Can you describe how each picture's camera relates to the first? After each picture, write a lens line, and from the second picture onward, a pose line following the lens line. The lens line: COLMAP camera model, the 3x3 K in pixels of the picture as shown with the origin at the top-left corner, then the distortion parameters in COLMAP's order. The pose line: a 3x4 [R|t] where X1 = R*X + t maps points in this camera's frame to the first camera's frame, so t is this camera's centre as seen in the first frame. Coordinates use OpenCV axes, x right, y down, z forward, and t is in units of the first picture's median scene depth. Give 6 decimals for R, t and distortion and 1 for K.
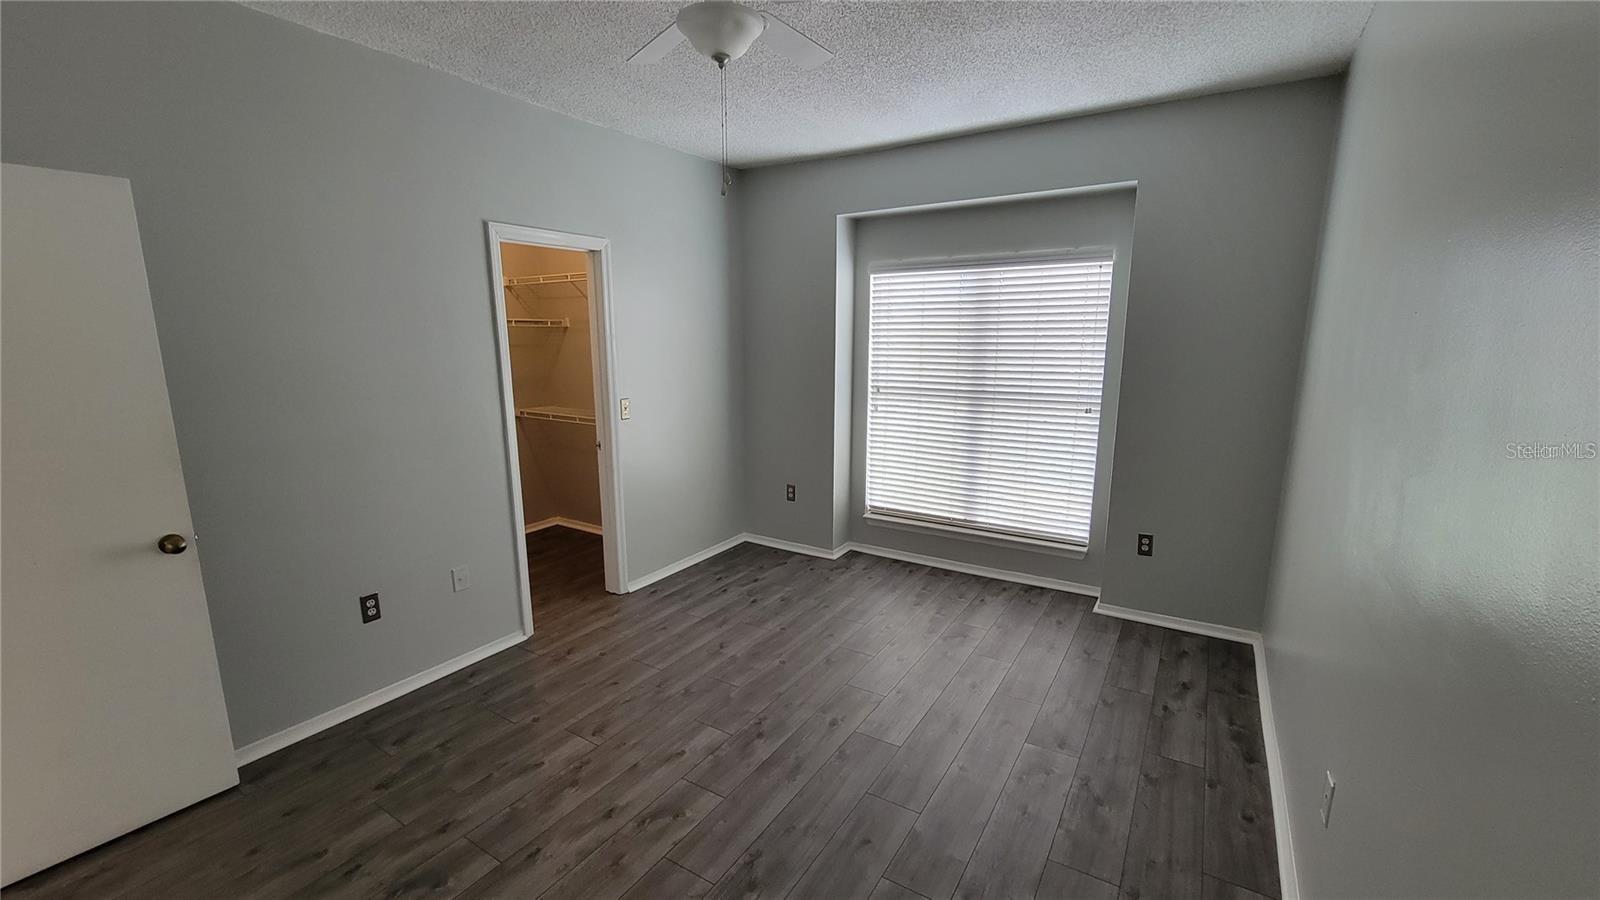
lens RADIAL K [[646.0, 0, 795.1], [0, 646.0, 453.6], [0, 0, 1]] dist [-0.003366, -0.000098]
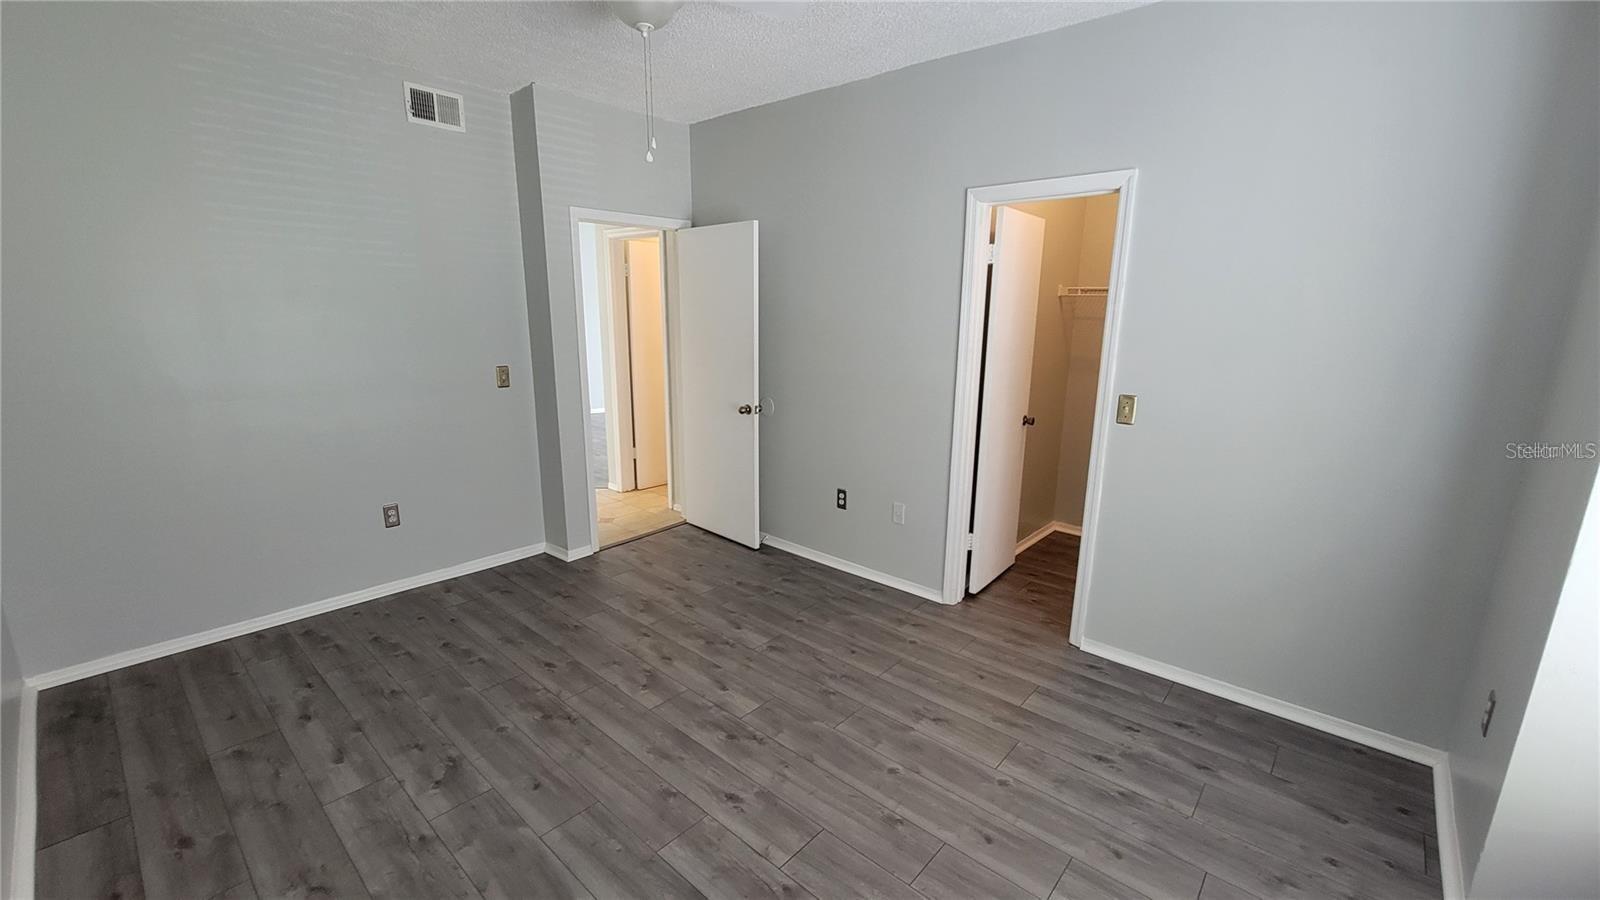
lens RADIAL K [[646.0, 0, 794.5], [0, 646.0, 451.0], [0, 0, 1]] dist [-0.003366, -0.000098]
pose [[-0.152961, 0.215337, -0.964486, 0.660187], [-0.191528, 0.951006, 0.242703, -0.173605], [0.969495, 0.221850, -0.104224, 0.982546]]
